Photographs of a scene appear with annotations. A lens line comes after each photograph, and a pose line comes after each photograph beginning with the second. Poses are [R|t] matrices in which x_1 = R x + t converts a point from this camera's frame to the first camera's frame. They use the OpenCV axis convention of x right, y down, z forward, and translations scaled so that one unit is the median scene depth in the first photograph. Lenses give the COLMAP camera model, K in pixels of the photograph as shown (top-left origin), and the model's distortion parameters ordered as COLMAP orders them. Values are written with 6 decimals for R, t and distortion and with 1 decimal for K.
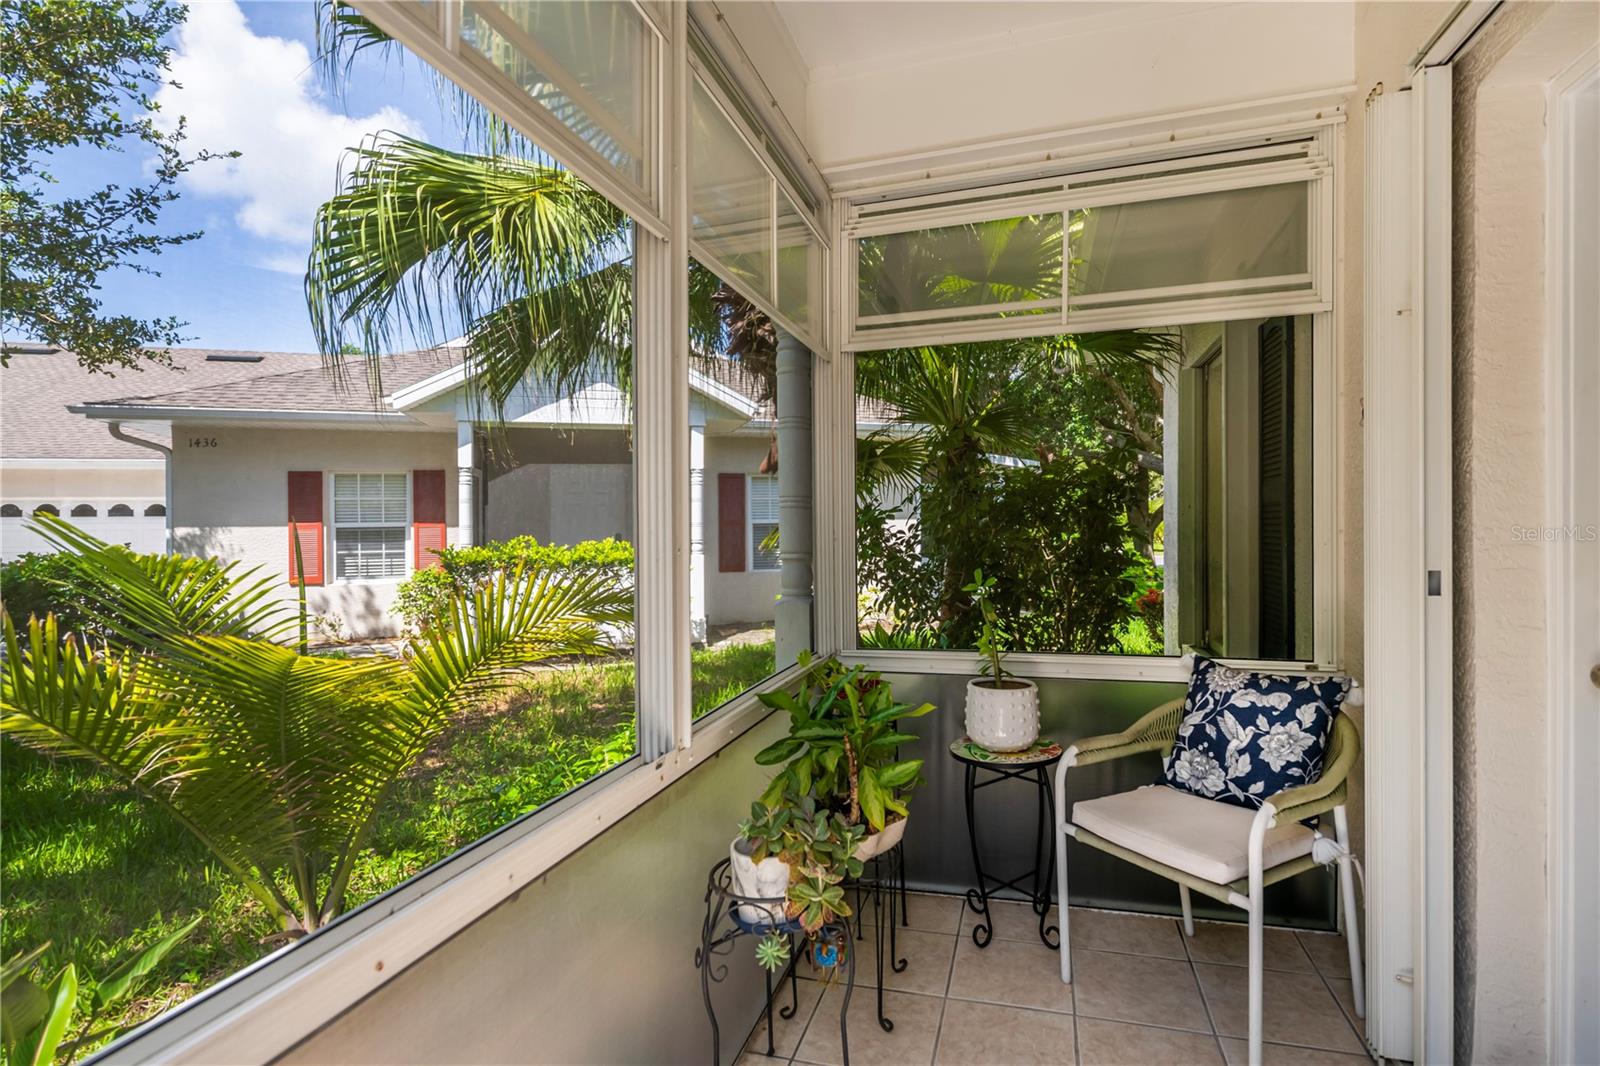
lens RADIAL K [[784.3, 0, 807.3], [0, 784.3, 520.5], [0, 0, 1]] dist [-0.004496, -0.000991]
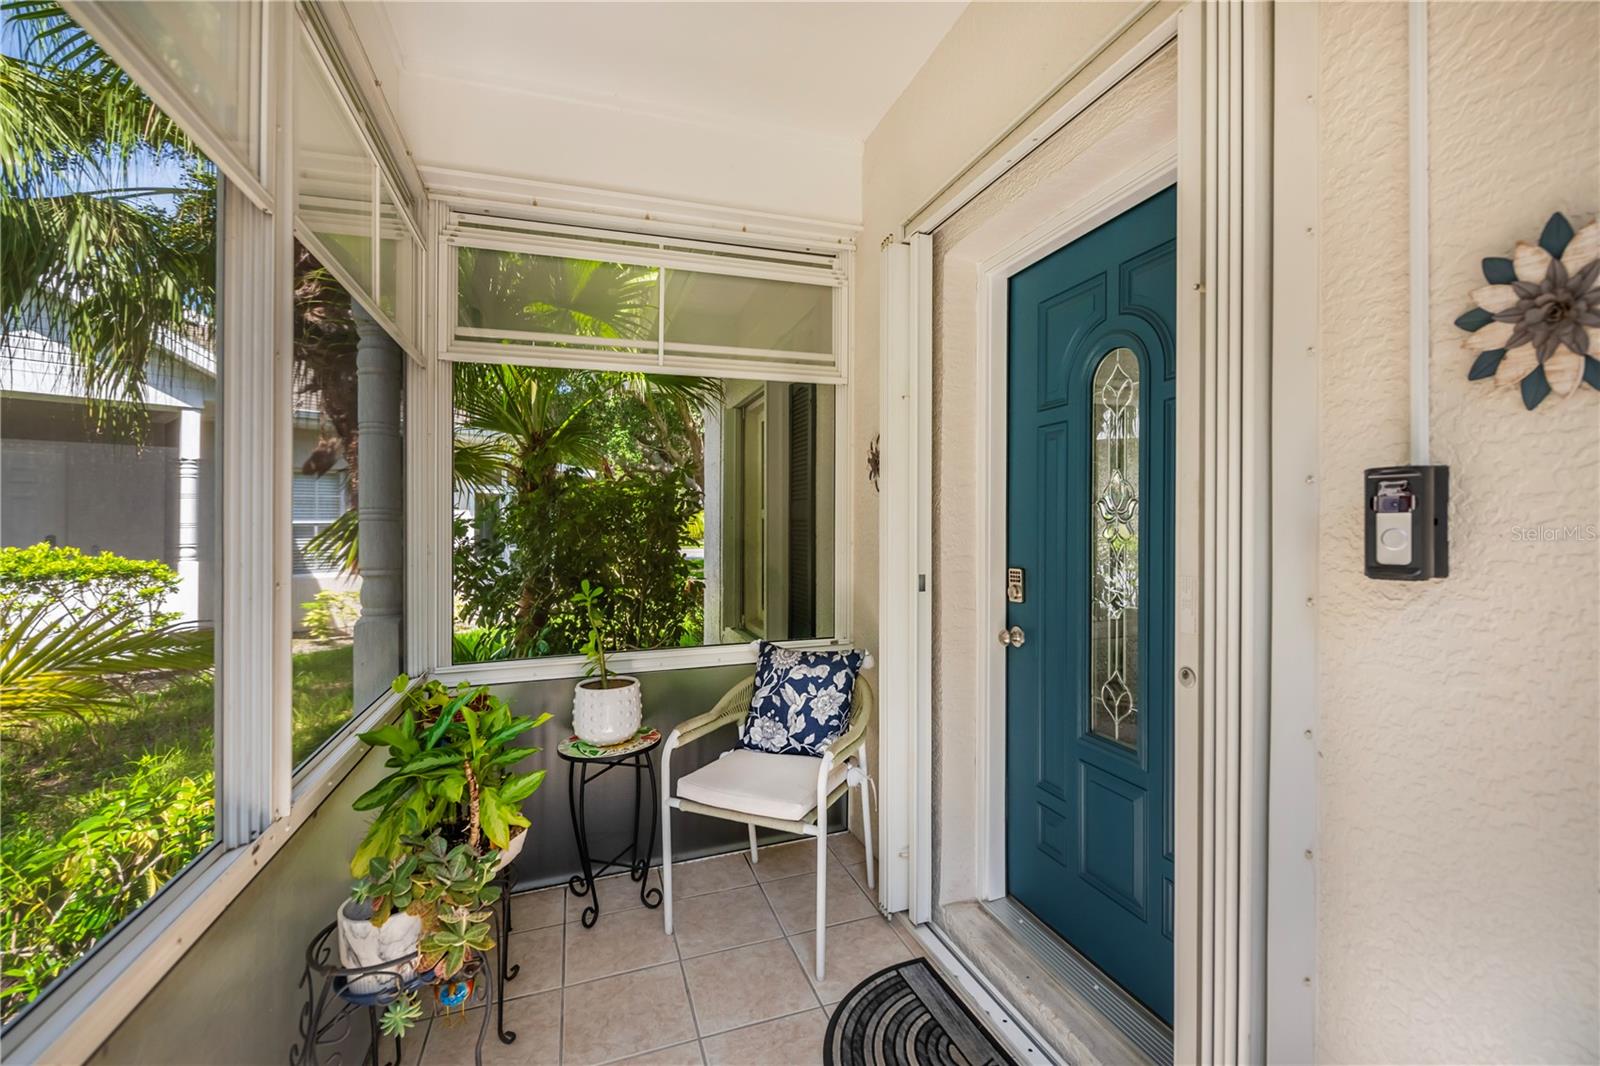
lens RADIAL K [[684.2, 0, 824.0], [0, 684.2, 519.2], [0, 0, 1]] dist [-0.011737, -0.000290]
pose [[0.804100, 0.010442, 0.594402, -0.093350], [-0.011027, 0.999936, -0.002648, -0.027157], [-0.594392, -0.004425, 0.804163, 0.051719]]
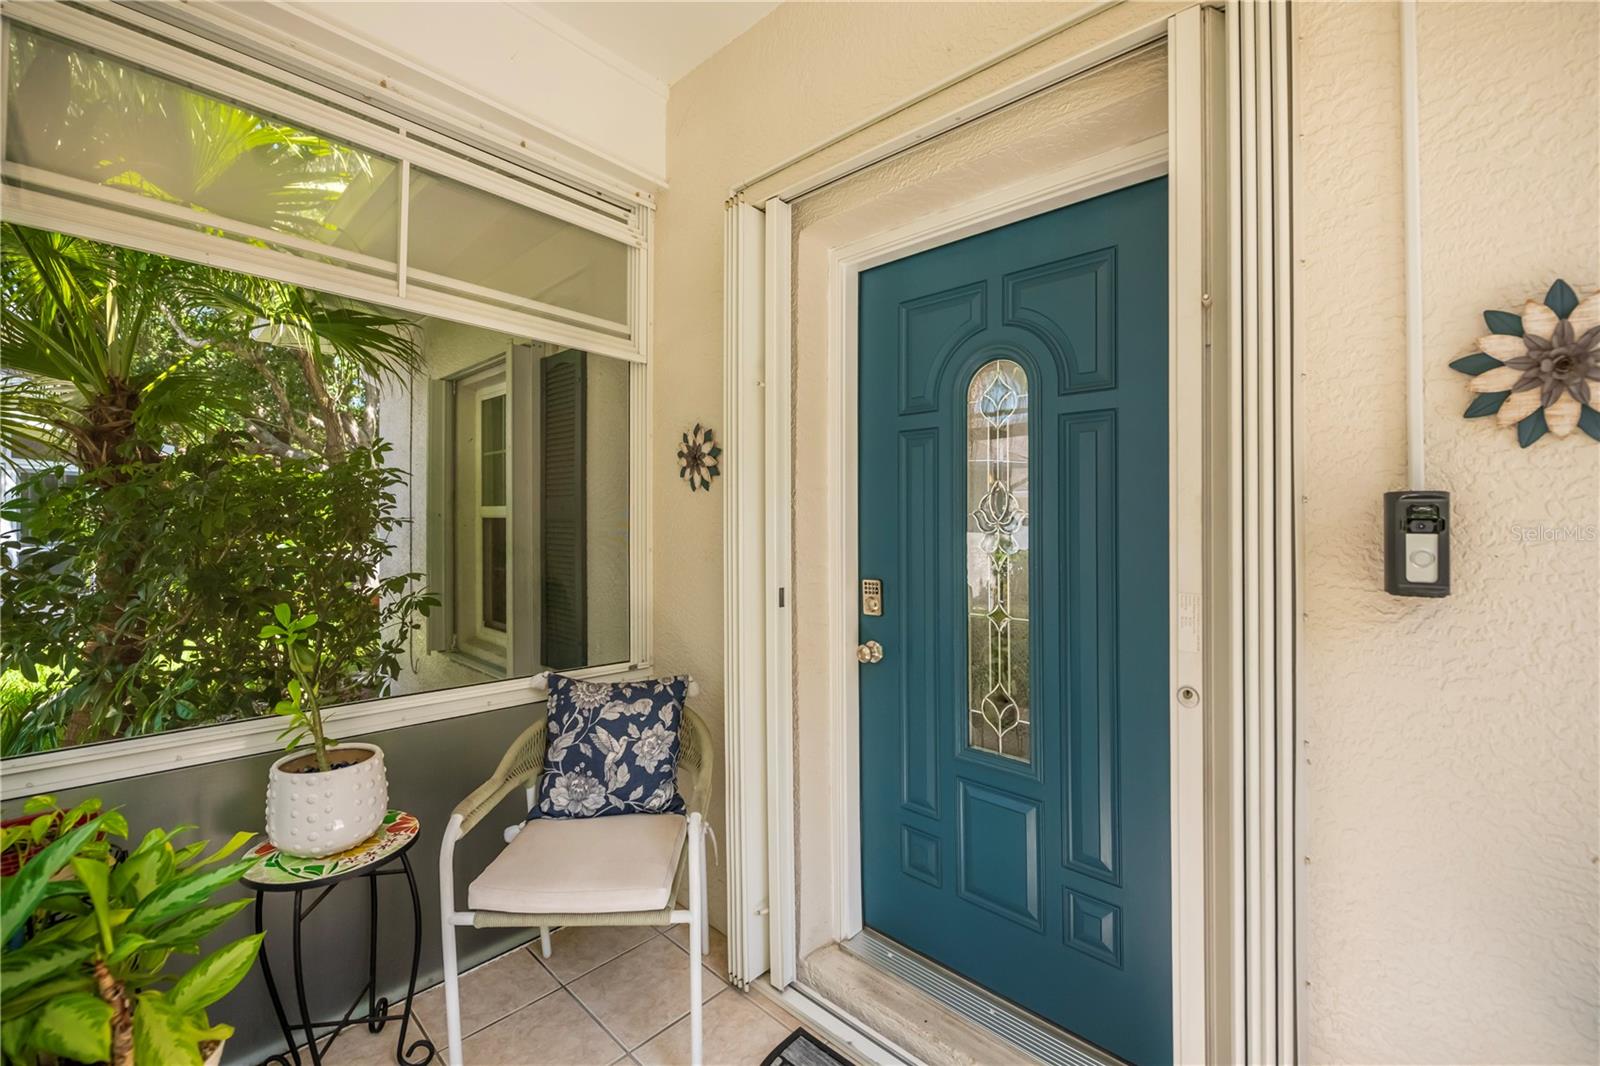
lens RADIAL K [[647.3, 0, 805.3], [0, 647.3, 535.7], [0, 0, 1]] dist [-0.016668, 0.000076]
pose [[0.428928, 0.012759, 0.903249, -0.120509], [-0.036525, 0.999328, 0.003229, -0.020909], [-0.902600, -0.034376, 0.429105, 0.399938]]
